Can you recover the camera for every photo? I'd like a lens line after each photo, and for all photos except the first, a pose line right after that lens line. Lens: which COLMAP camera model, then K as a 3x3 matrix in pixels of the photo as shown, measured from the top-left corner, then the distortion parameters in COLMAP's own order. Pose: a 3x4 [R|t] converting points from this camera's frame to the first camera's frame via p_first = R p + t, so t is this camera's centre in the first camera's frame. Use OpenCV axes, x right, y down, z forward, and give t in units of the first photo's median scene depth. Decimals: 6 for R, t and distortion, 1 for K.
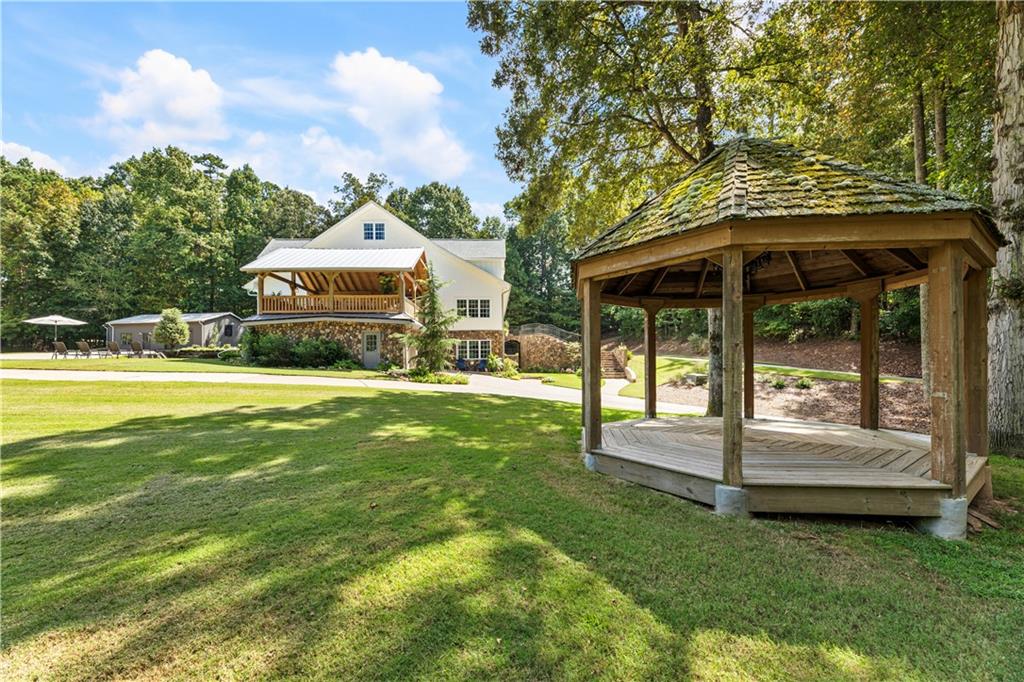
lens RADIAL K [[417.7, 0, 511.6], [0, 417.7, 350.0], [0, 0, 1]] dist [-0.002720, -0.000106]
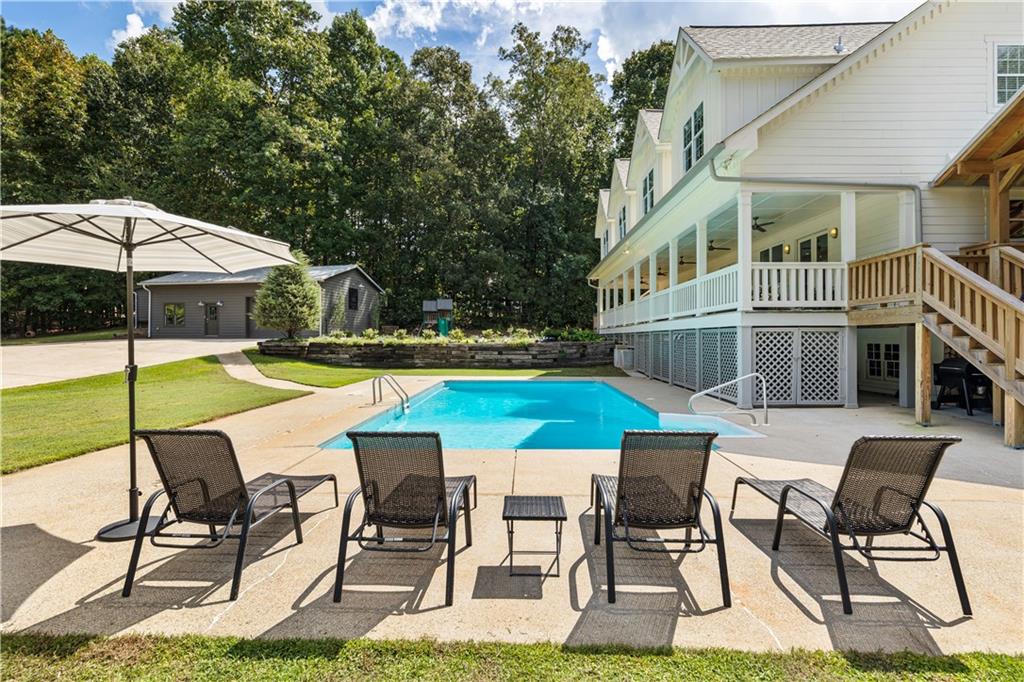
lens RADIAL K [[502.7, 0, 513.3], [0, 502.7, 335.3], [0, 0, 1]] dist [0.003139, 0.000072]
pose [[0.997237, 0.012617, -0.073206, -0.421409], [-0.011178, 0.999737, 0.020031, -0.016374], [0.073440, -0.019157, 0.997116, 0.369528]]
